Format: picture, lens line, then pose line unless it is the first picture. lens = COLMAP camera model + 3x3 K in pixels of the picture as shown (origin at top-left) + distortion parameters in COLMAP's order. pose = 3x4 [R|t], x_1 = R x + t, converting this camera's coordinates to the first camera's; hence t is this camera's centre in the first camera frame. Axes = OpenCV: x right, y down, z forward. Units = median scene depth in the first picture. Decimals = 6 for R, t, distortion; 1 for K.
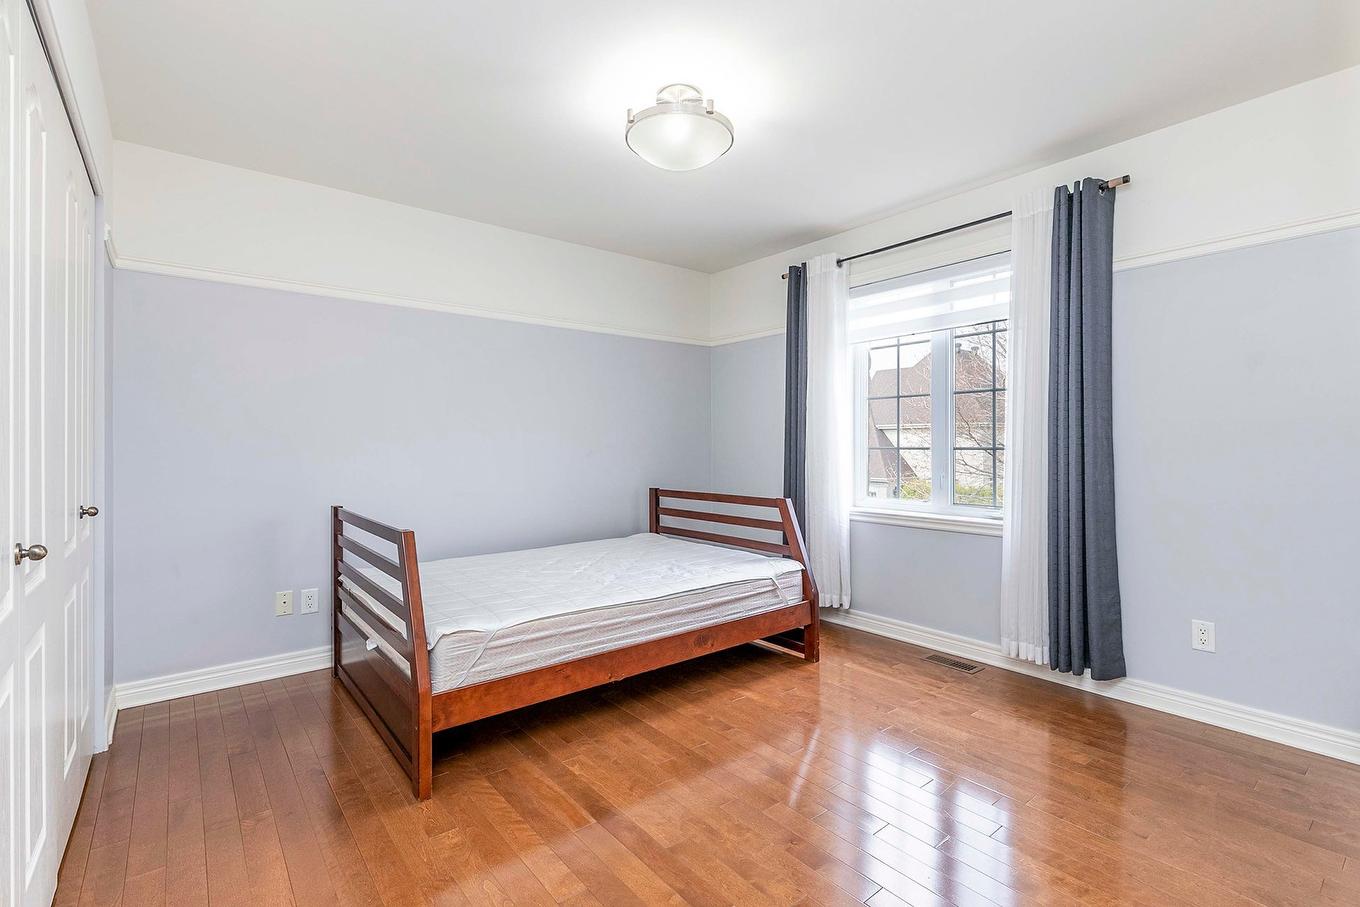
lens RADIAL K [[629.9, 0, 685.2], [0, 629.9, 444.5], [0, 0, 1]] dist [0.000750, 0.000056]
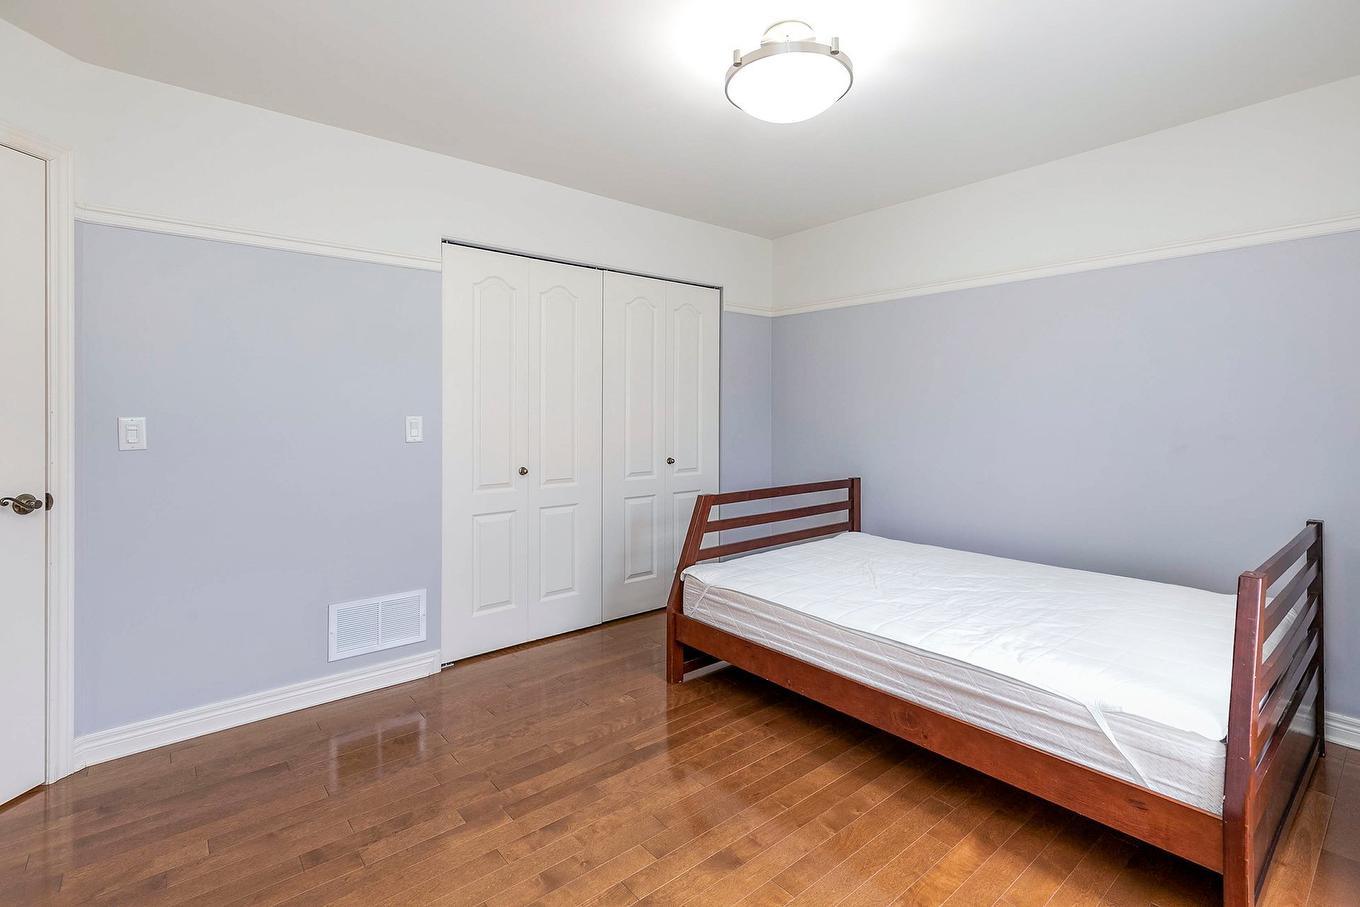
lens RADIAL K [[619.2, 0, 681.0], [0, 619.2, 413.6], [0, 0, 1]] dist [-0.000167, -0.000180]
pose [[0.010852, 0.002112, -0.999939, 0.794363], [0.001595, 0.999996, 0.002129, -0.039804], [0.999940, -0.001618, 0.010848, 0.808956]]
